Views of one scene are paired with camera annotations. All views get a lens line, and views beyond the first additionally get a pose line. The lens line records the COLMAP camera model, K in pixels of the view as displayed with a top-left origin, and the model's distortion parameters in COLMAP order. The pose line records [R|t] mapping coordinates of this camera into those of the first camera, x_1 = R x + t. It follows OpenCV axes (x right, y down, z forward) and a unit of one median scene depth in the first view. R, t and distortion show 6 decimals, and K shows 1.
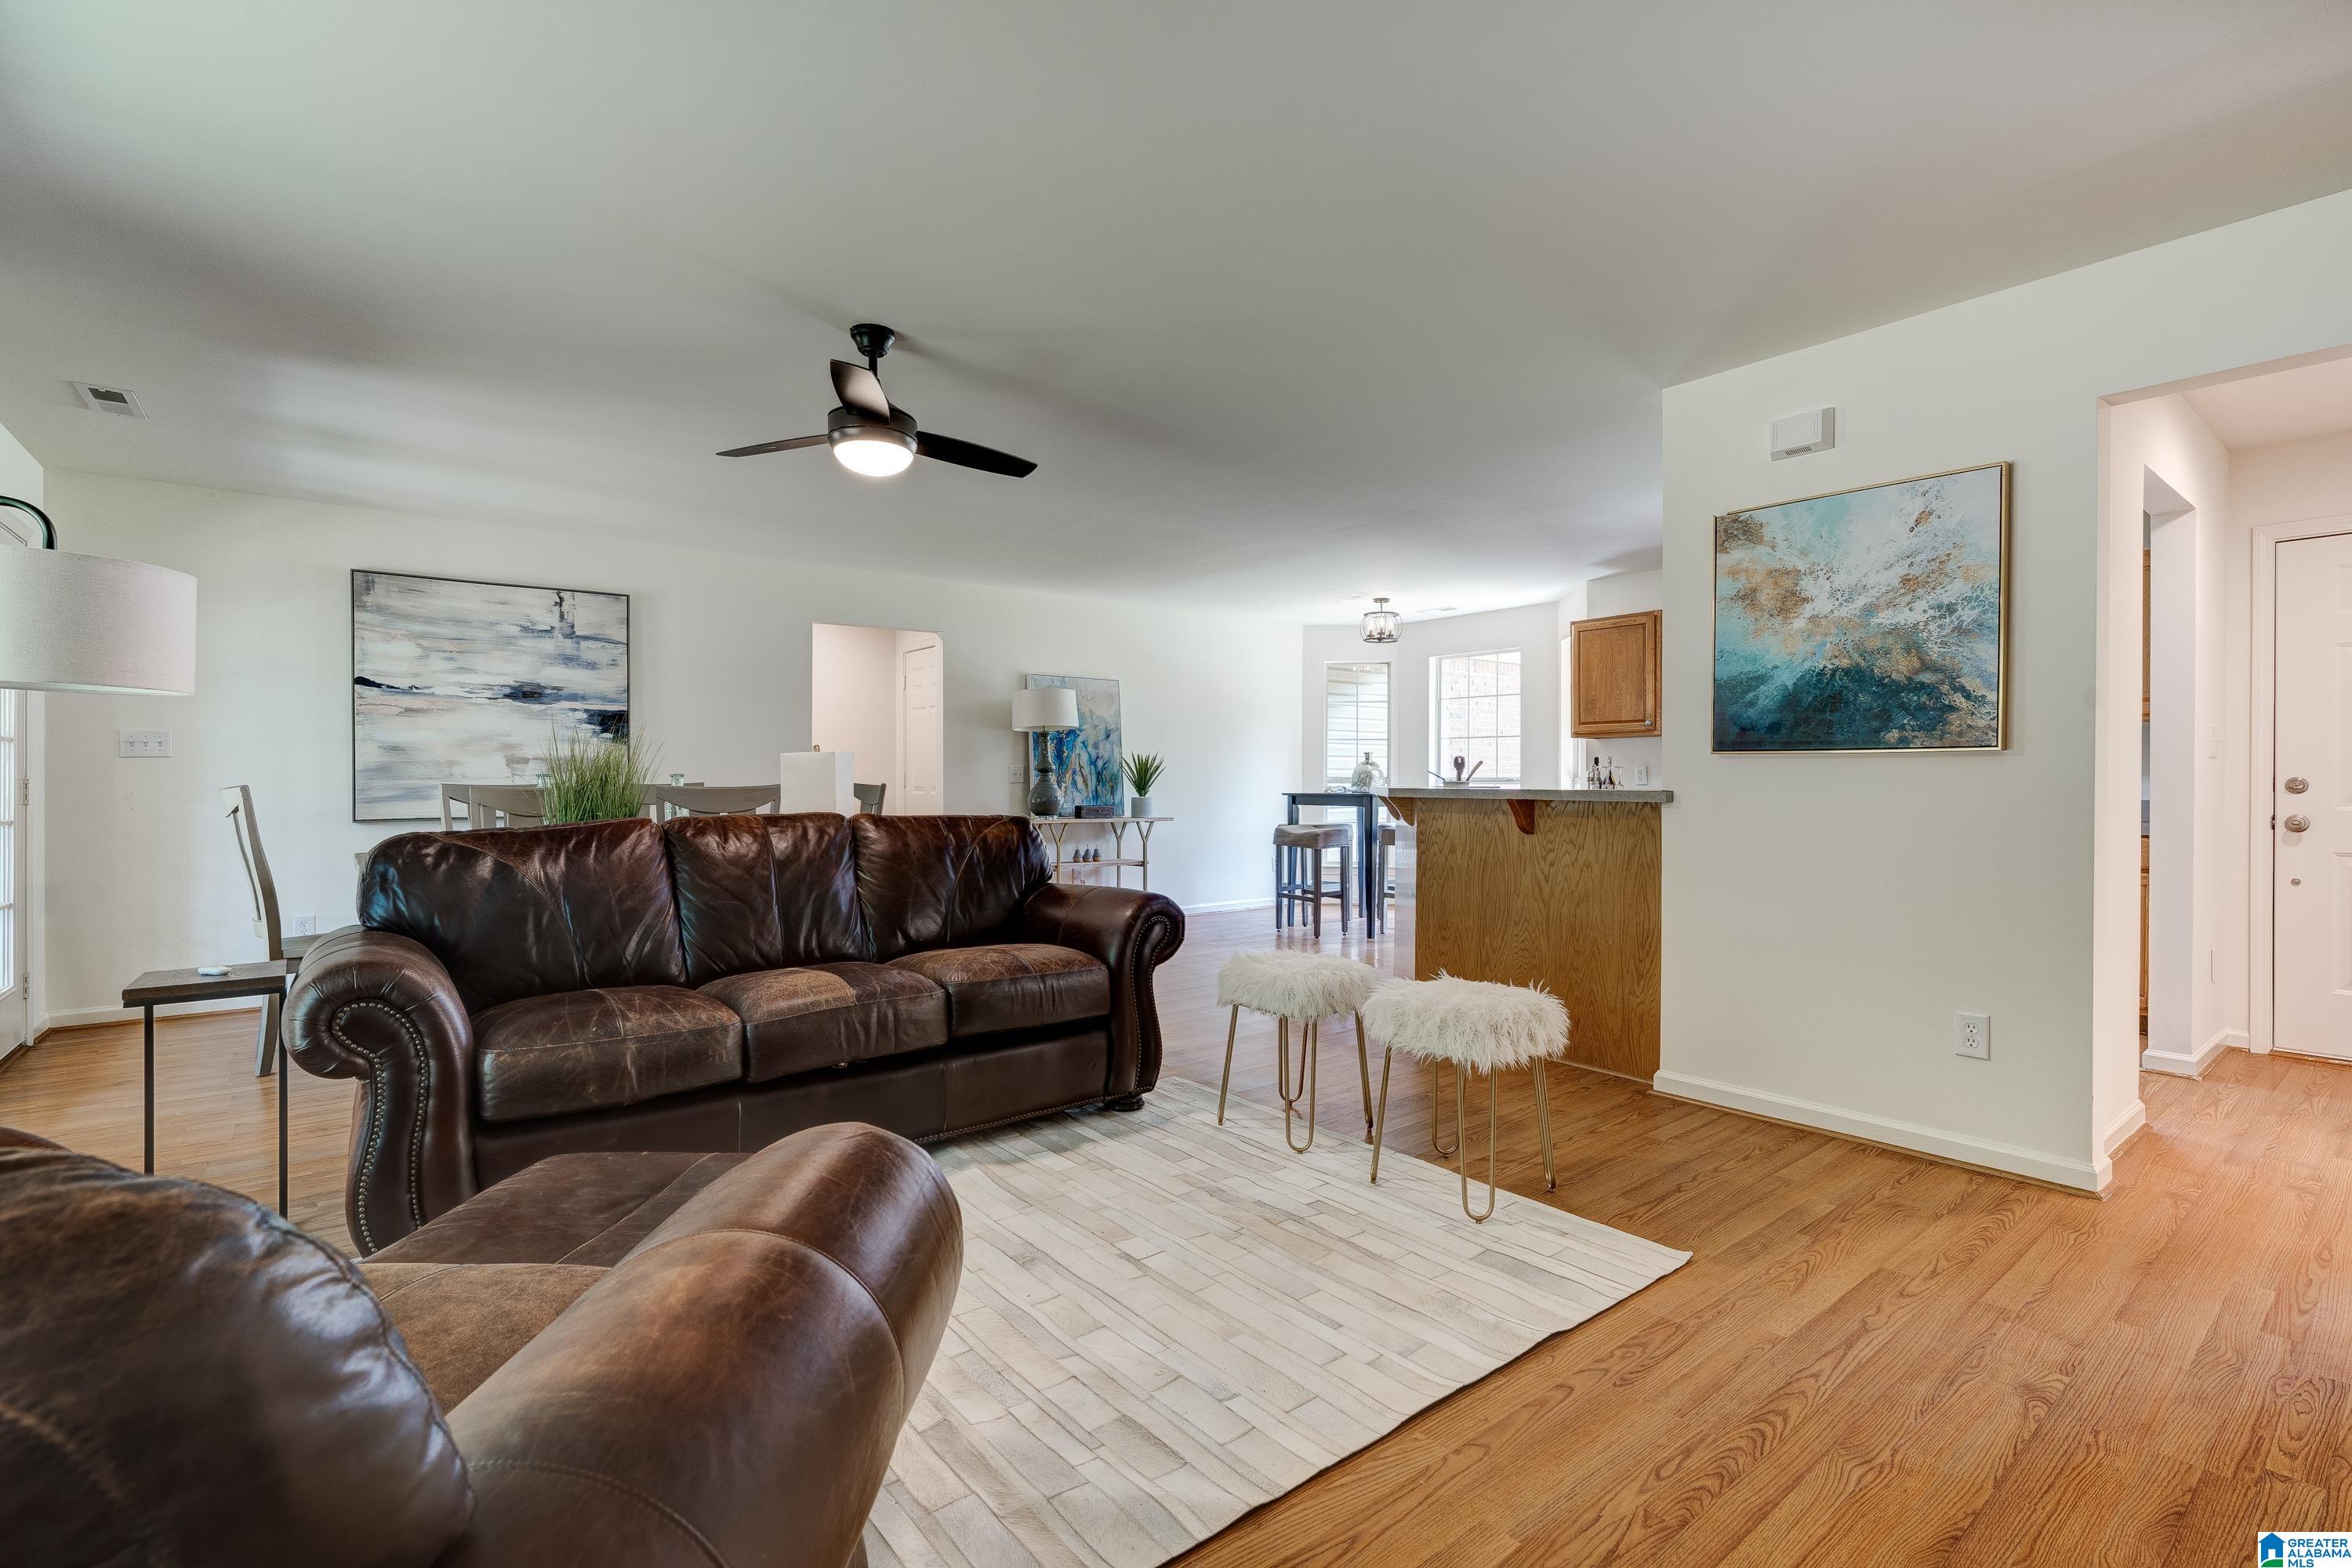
lens RADIAL K [[1066.4, 0, 1176.0], [0, 1066.4, 784.0], [0, 0, 1]] dist [-0.002692, -0.000172]
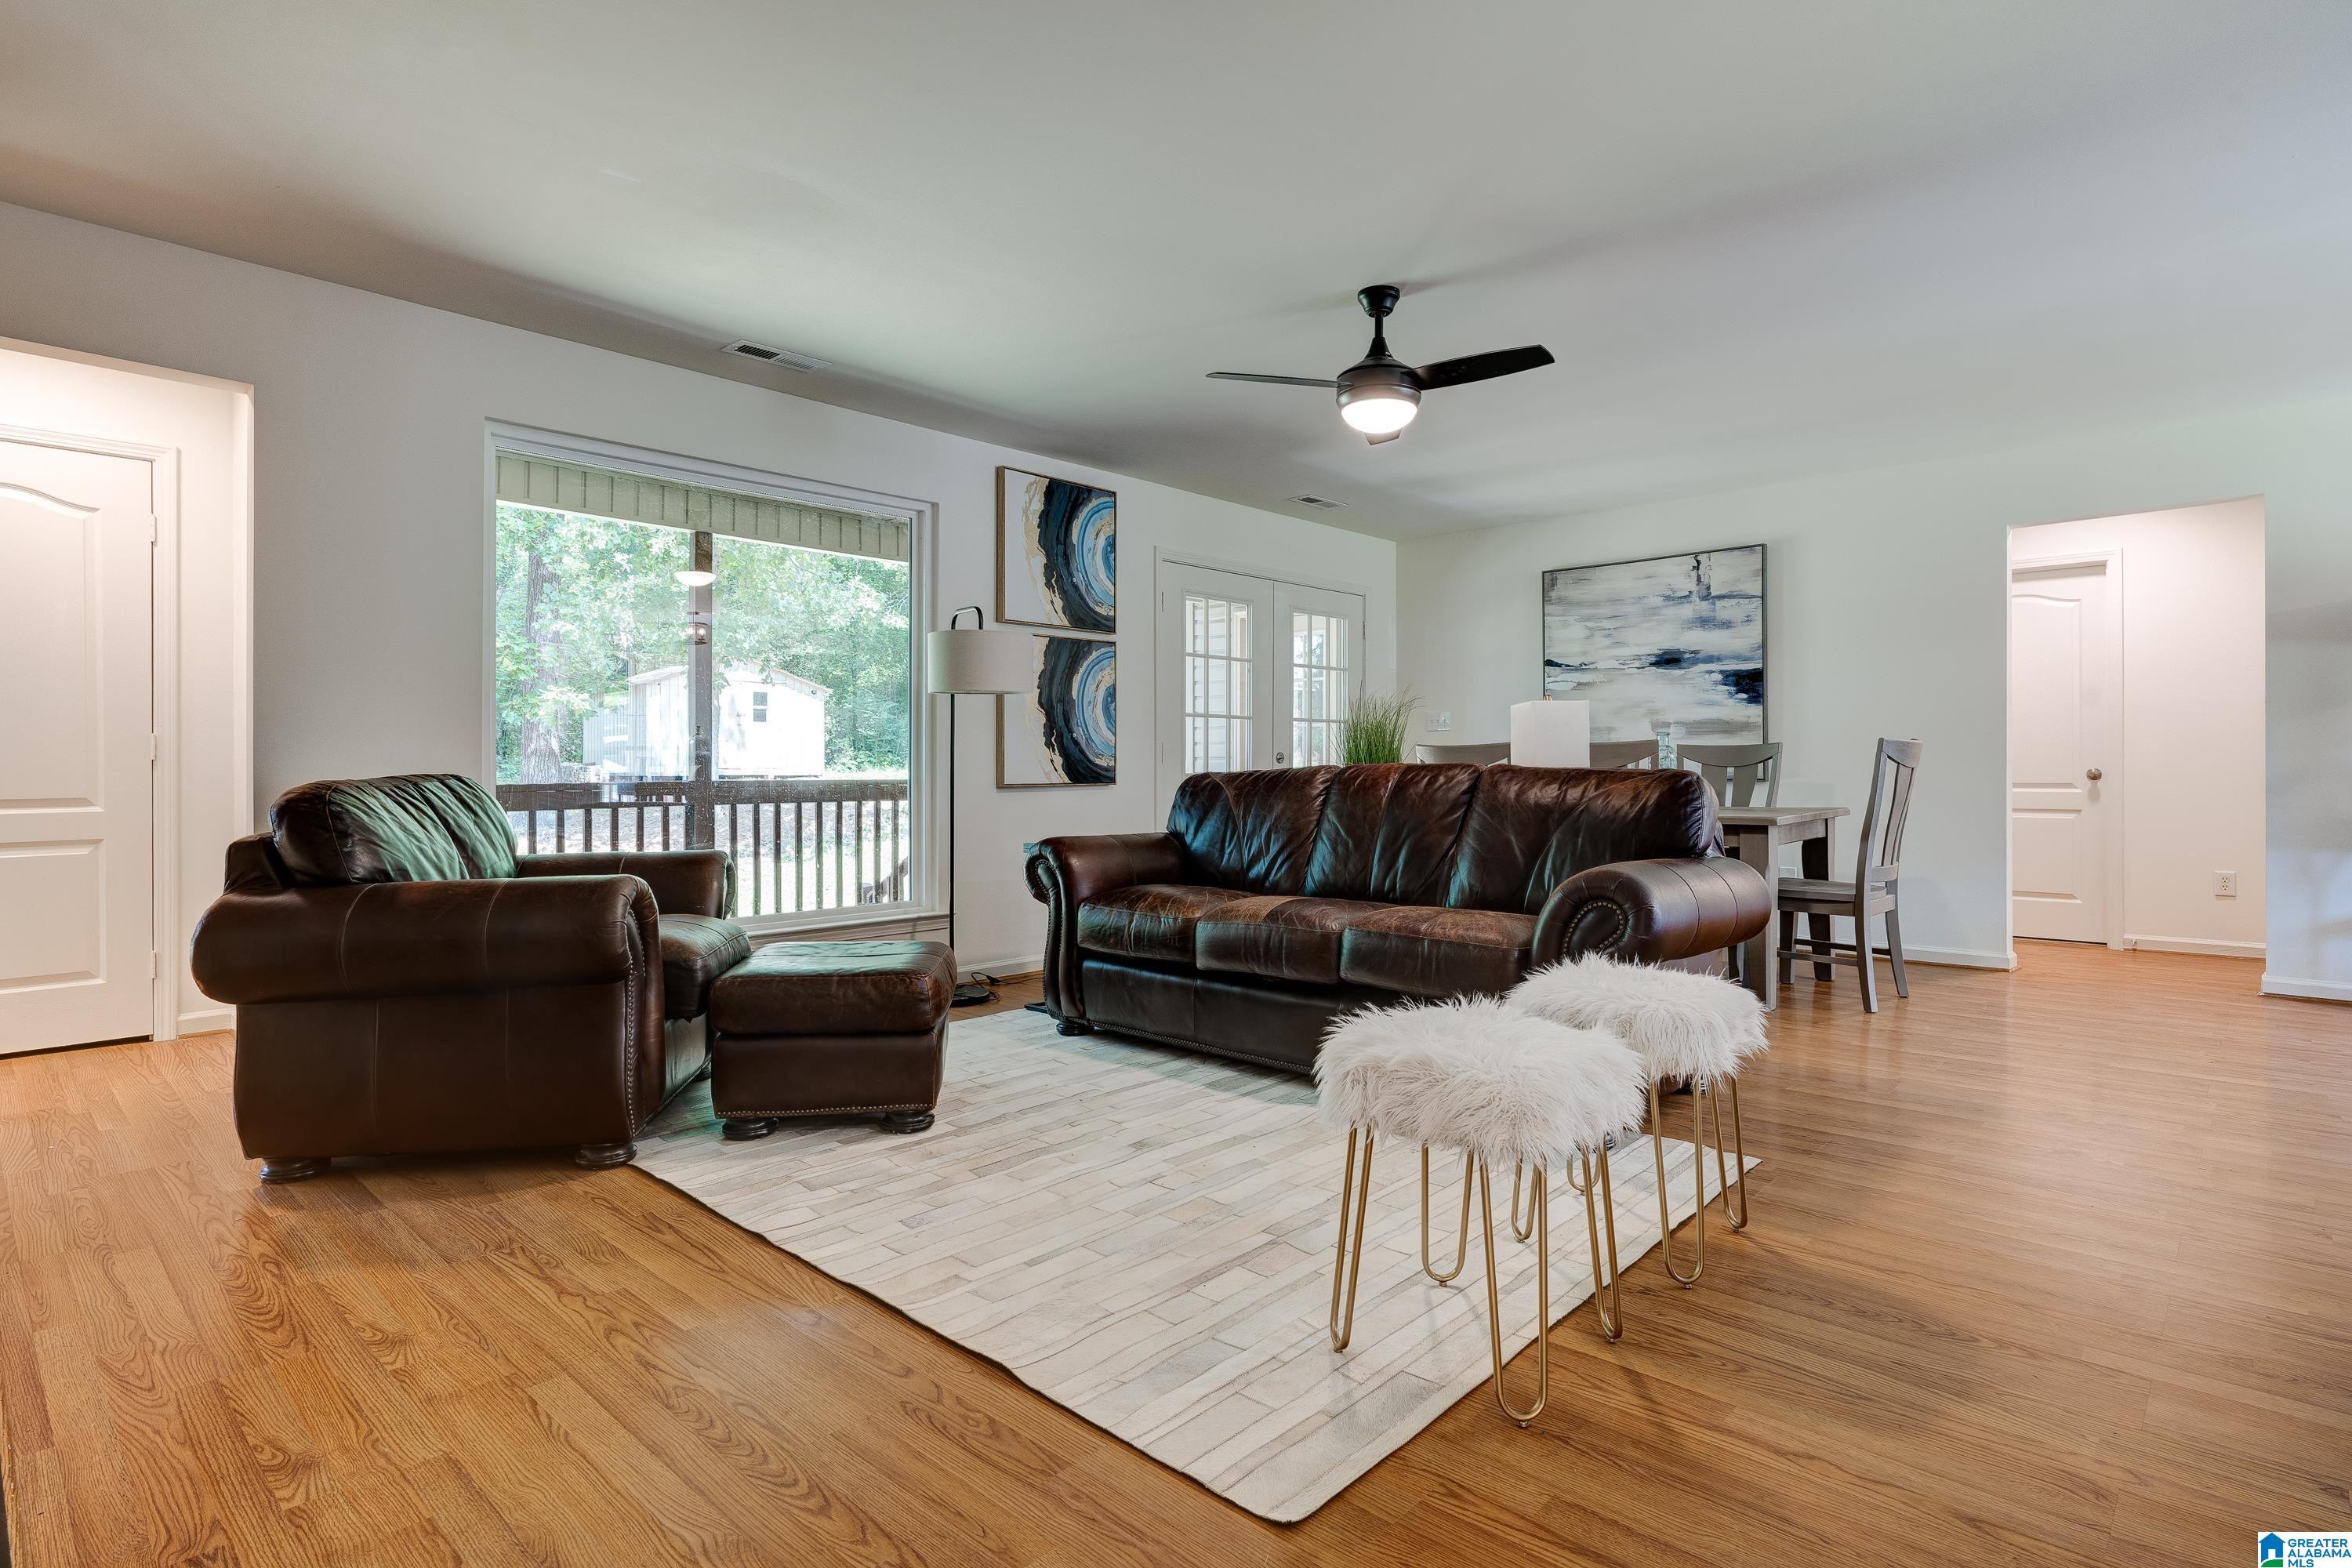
lens RADIAL K [[1189.4, 0, 1178.1], [0, 1189.4, 763.3], [0, 0, 1]] dist [-0.001652, -0.000330]
pose [[0.145205, -0.002467, -0.989399, 0.489496], [-0.002285, 0.999993, -0.002829, 0.020766], [0.989399, 0.002671, 0.145198, 0.381624]]
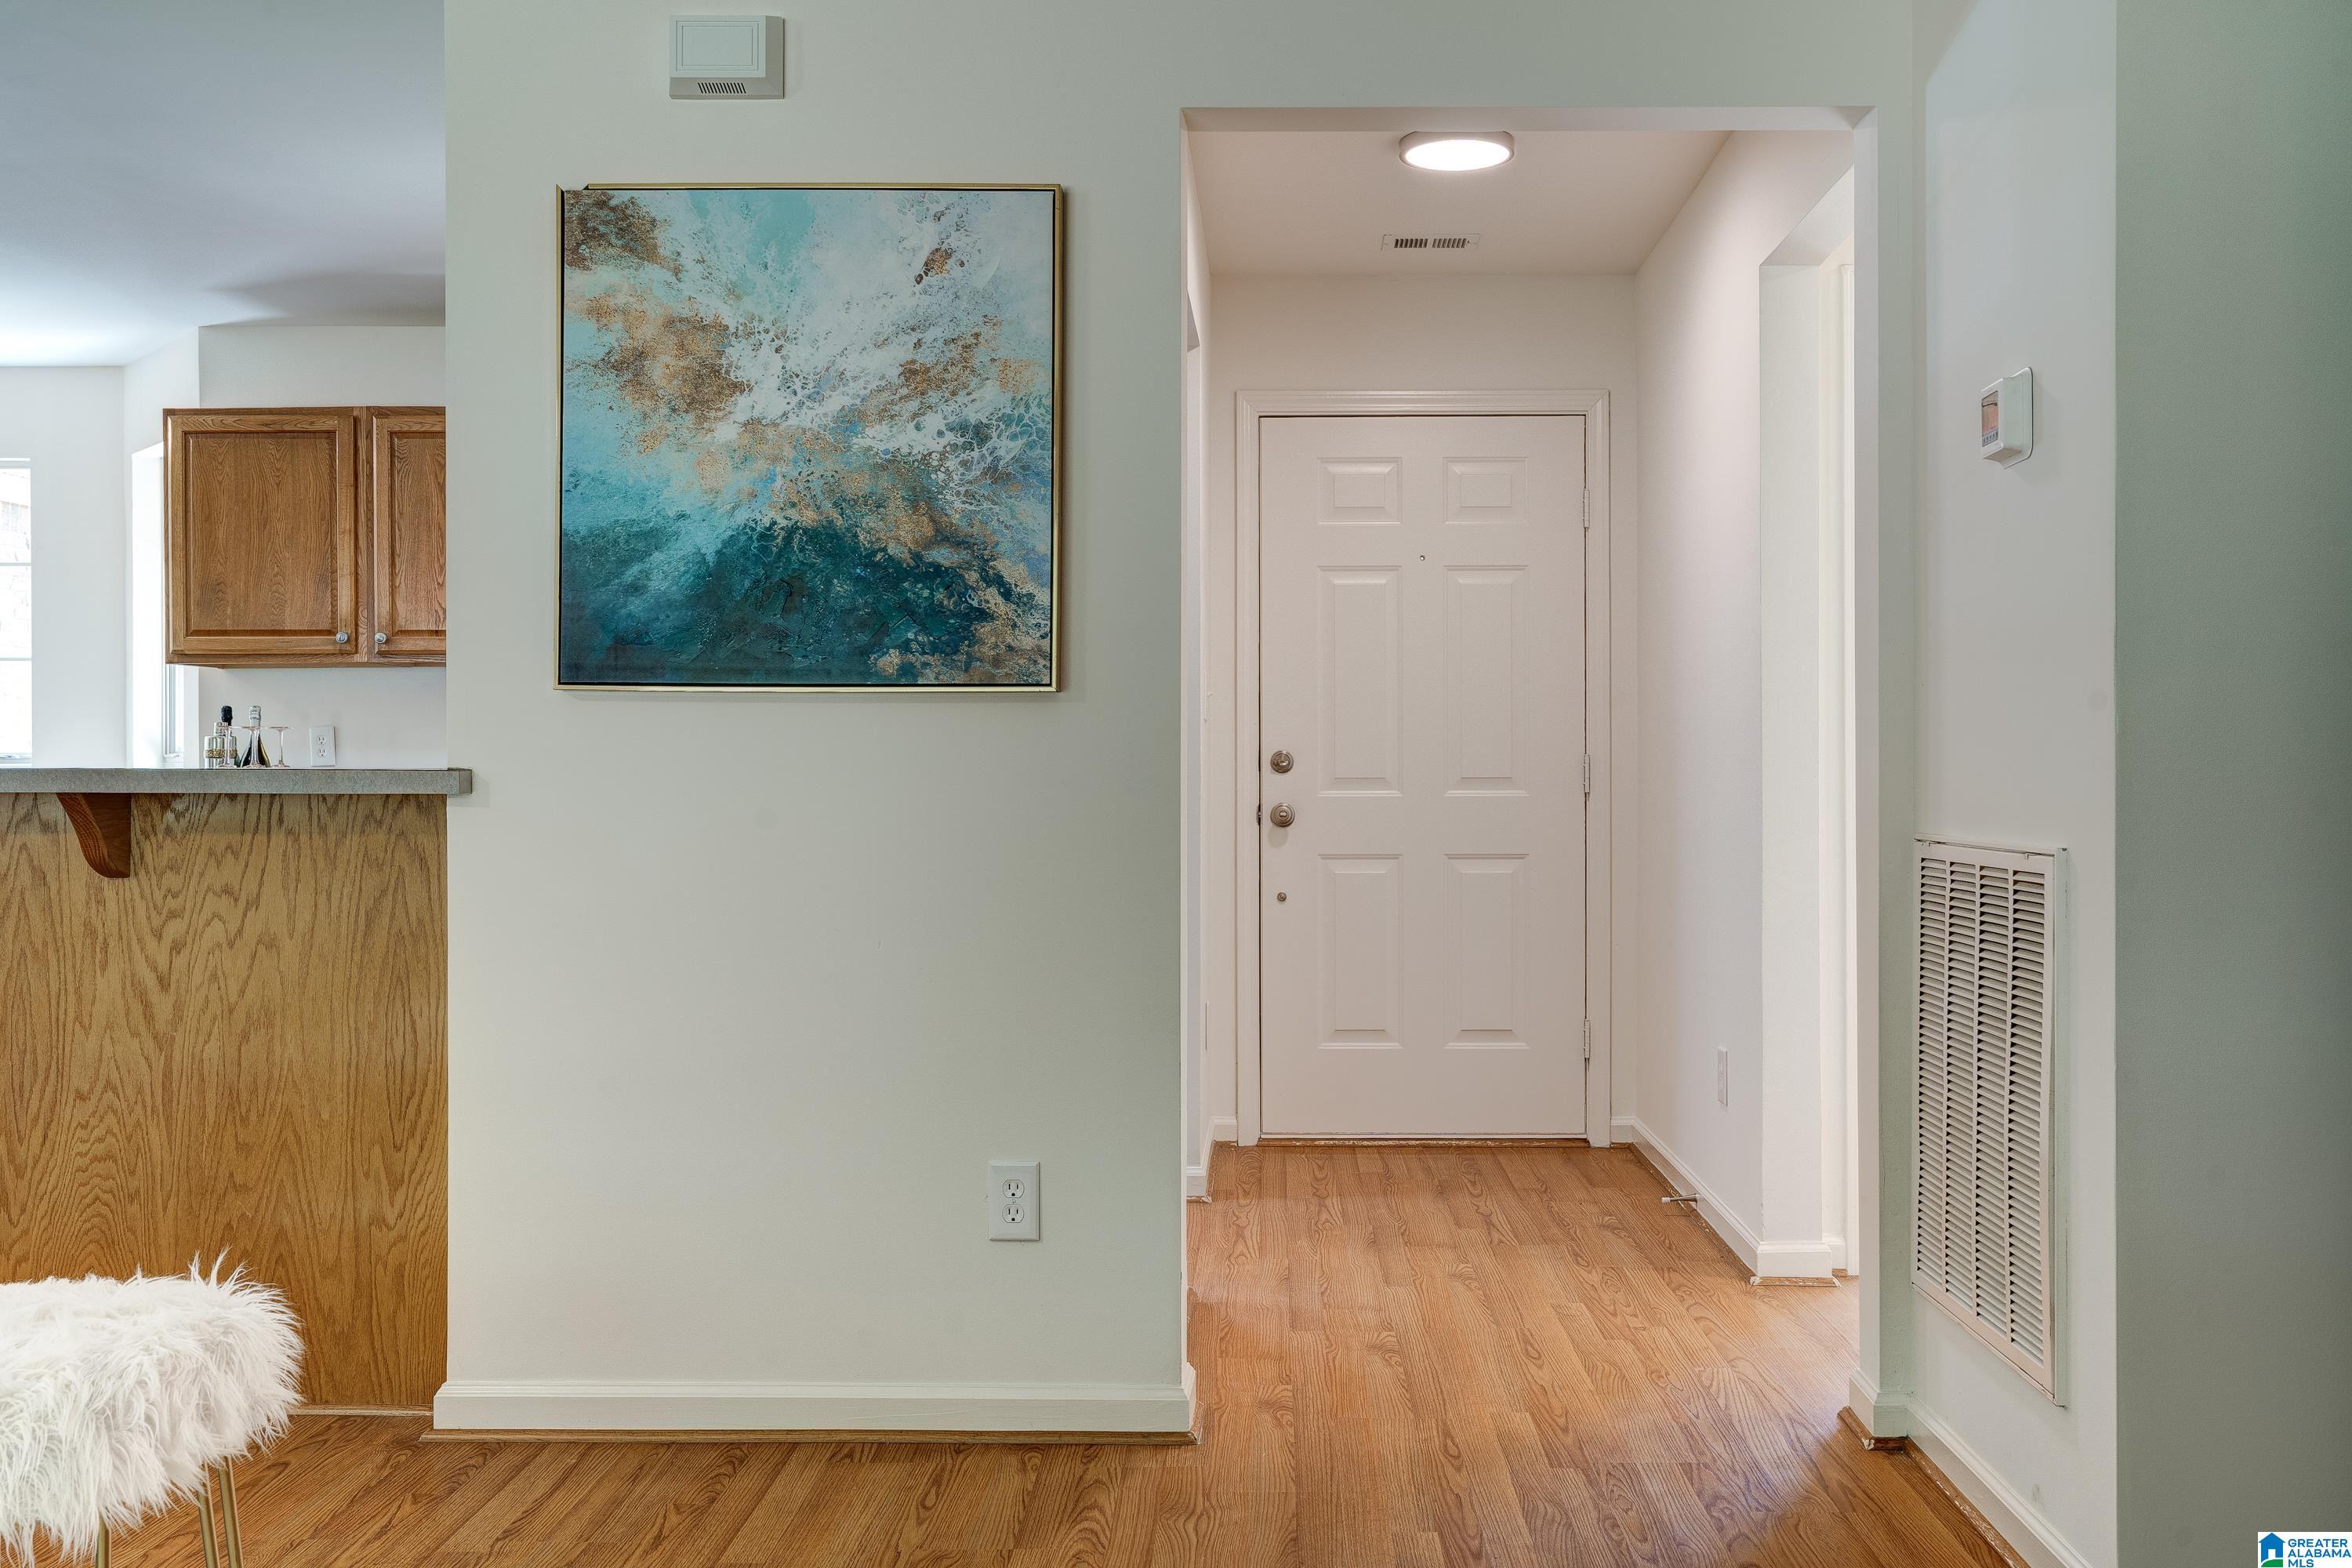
lens RADIAL K [[1980.2, 0, 1241.3], [0, 1980.2, 774.3], [0, 0, 1]] dist [0.001149, 0.007986]
pose [[0.636921, -0.003700, 0.770920, 0.012774], [0.003928, 0.999991, 0.001554, 0.005866], [-0.770919, 0.002039, 0.636930, 0.135066]]
